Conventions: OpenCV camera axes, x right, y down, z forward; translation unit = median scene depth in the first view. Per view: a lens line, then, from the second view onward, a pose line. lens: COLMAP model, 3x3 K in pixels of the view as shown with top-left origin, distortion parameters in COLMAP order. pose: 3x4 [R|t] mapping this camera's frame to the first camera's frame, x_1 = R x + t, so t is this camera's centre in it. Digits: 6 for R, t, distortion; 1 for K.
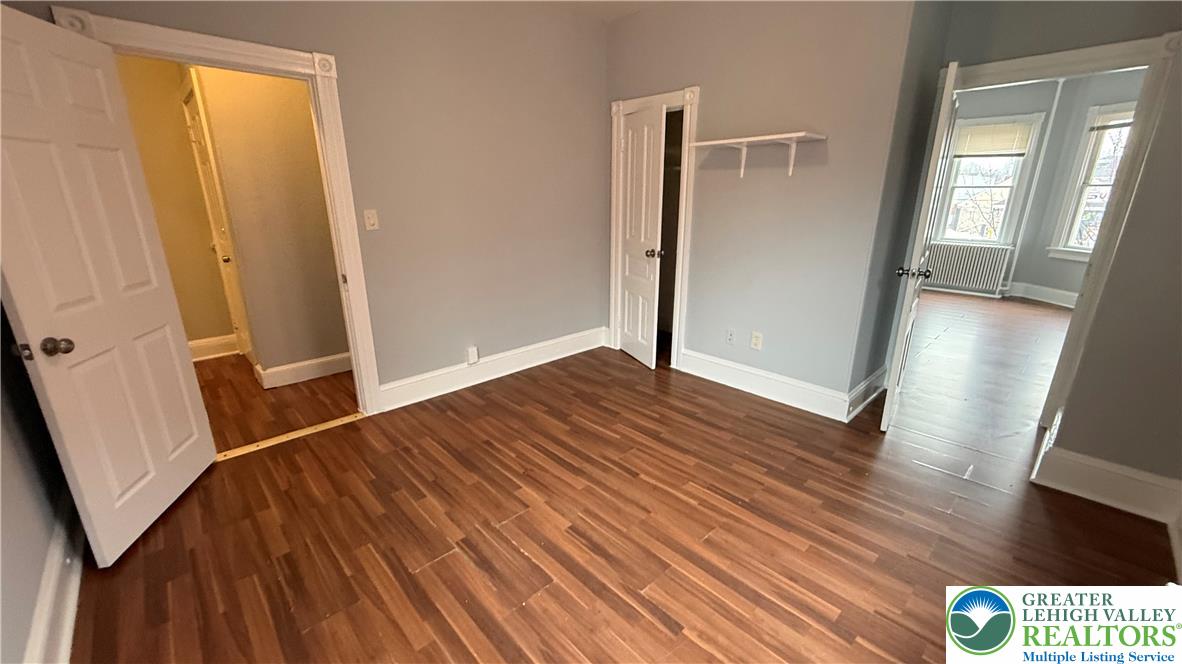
lens RADIAL K [[471.6, 0, 589.8], [0, 471.6, 332.3], [0, 0, 1]] dist [0.001208, -0.000153]
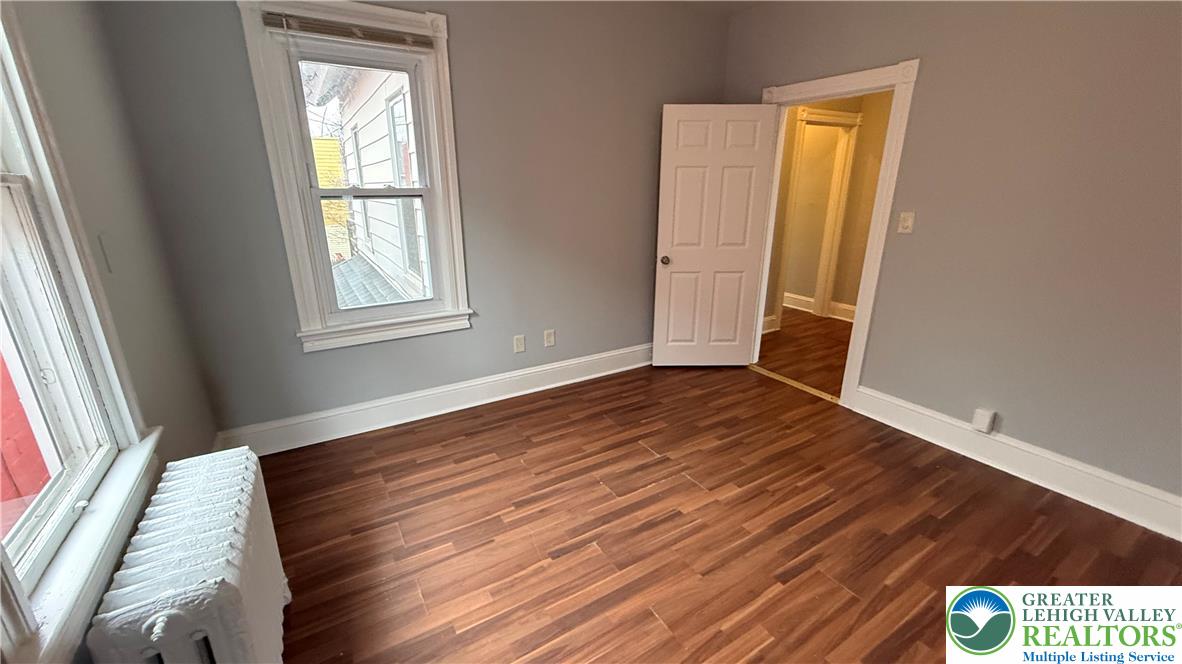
lens RADIAL K [[471.6, 0, 585.7], [0, 471.6, 326.8], [0, 0, 1]] dist [0.001208, -0.000153]
pose [[-0.206964, 0.281198, -0.937067, 0.774538], [-0.284817, 0.899001, 0.332681, -0.221778], [0.935973, 0.335745, -0.105971, 0.687423]]
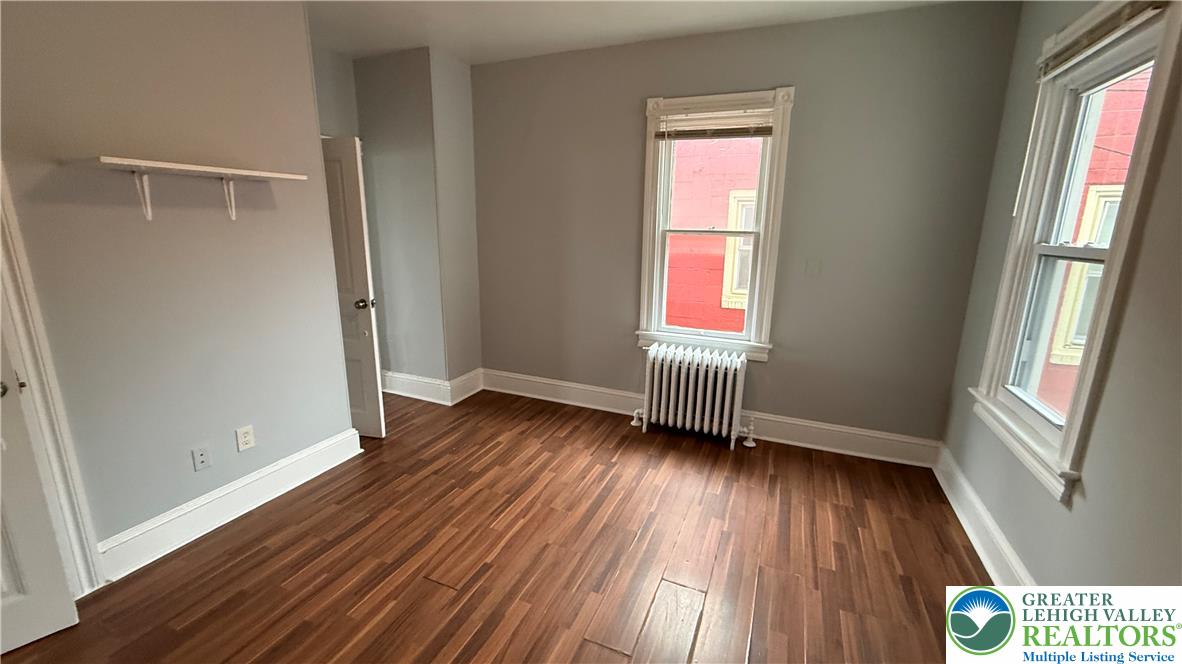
lens RADIAL K [[471.6, 0, 589.4], [0, 471.6, 330.8], [0, 0, 1]] dist [0.001208, -0.000153]
pose [[-0.396915, -0.198238, 0.896192, -0.692293], [0.257970, 0.912947, 0.316196, -0.326589], [-0.880858, 0.356693, -0.311223, 0.993412]]
